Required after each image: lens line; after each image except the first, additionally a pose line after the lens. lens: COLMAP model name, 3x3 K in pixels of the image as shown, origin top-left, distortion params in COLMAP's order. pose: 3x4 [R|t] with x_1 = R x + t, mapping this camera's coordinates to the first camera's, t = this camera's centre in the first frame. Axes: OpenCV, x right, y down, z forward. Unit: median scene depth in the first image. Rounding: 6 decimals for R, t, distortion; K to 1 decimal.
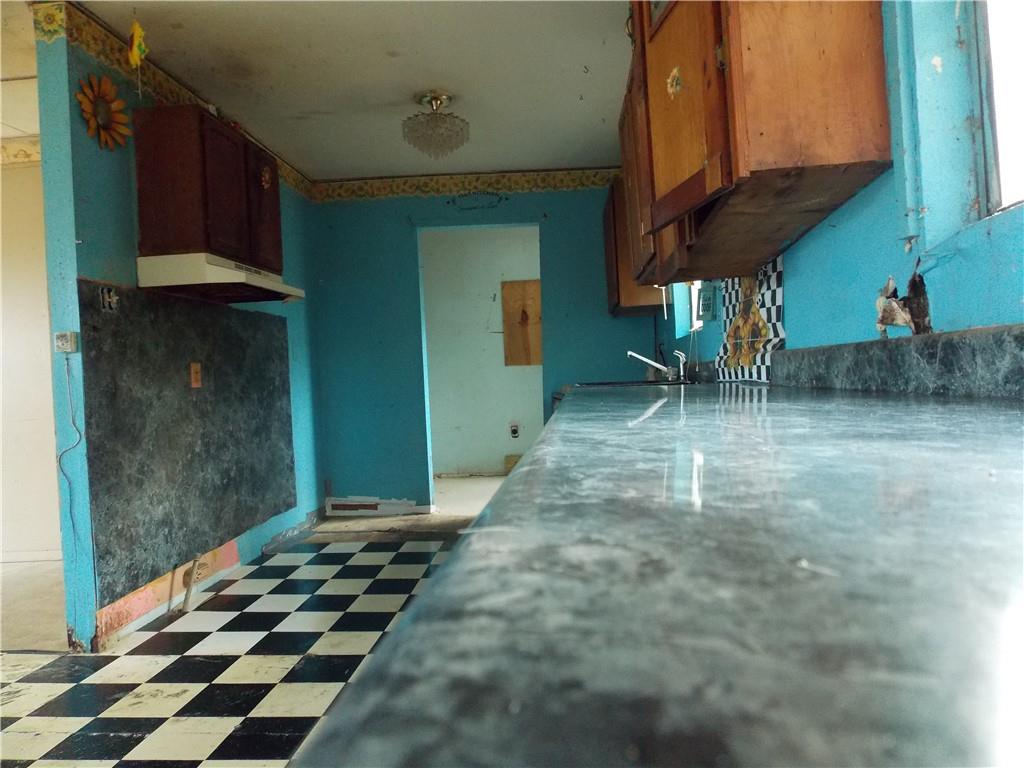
lens RADIAL K [[682.0, 0, 514.0], [0, 682.0, 375.2], [0, 0, 1]] dist [0.003277, -0.005596]
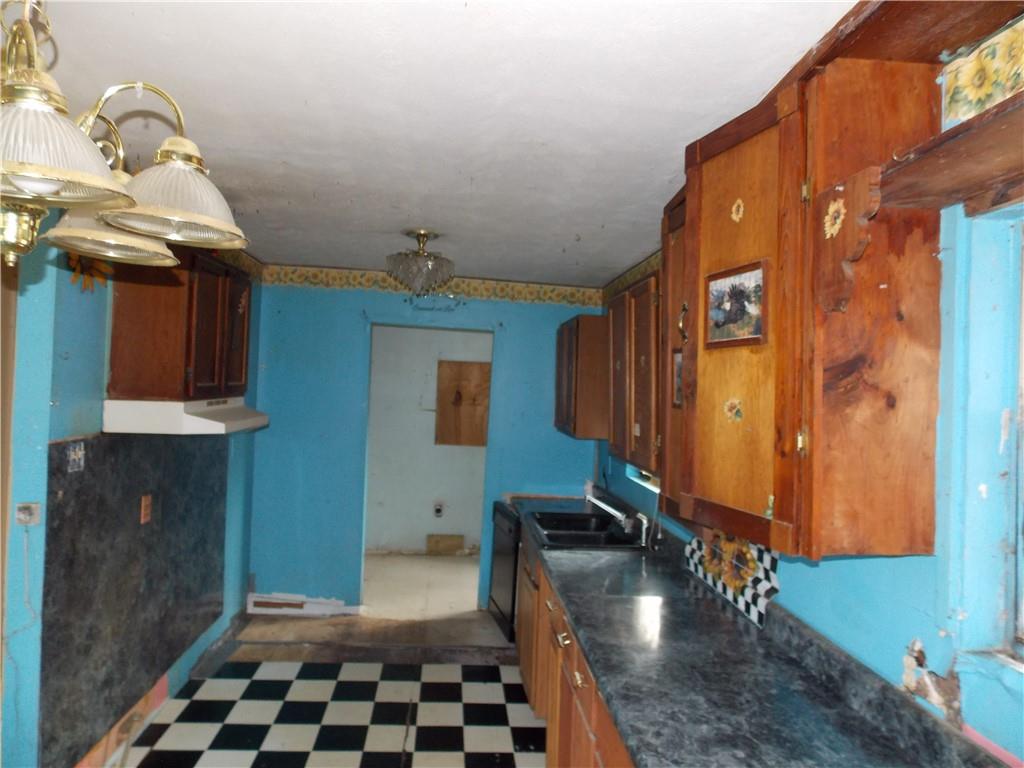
lens RADIAL K [[682.0, 0, 519.8], [0, 682.0, 383.2], [0, 0, 1]] dist [0.003277, -0.005596]
pose [[0.983644, 0.085637, 0.158465, -0.130156], [-0.082271, 0.996225, -0.027699, -0.196001], [-0.160239, 0.014209, 0.986976, -0.010061]]
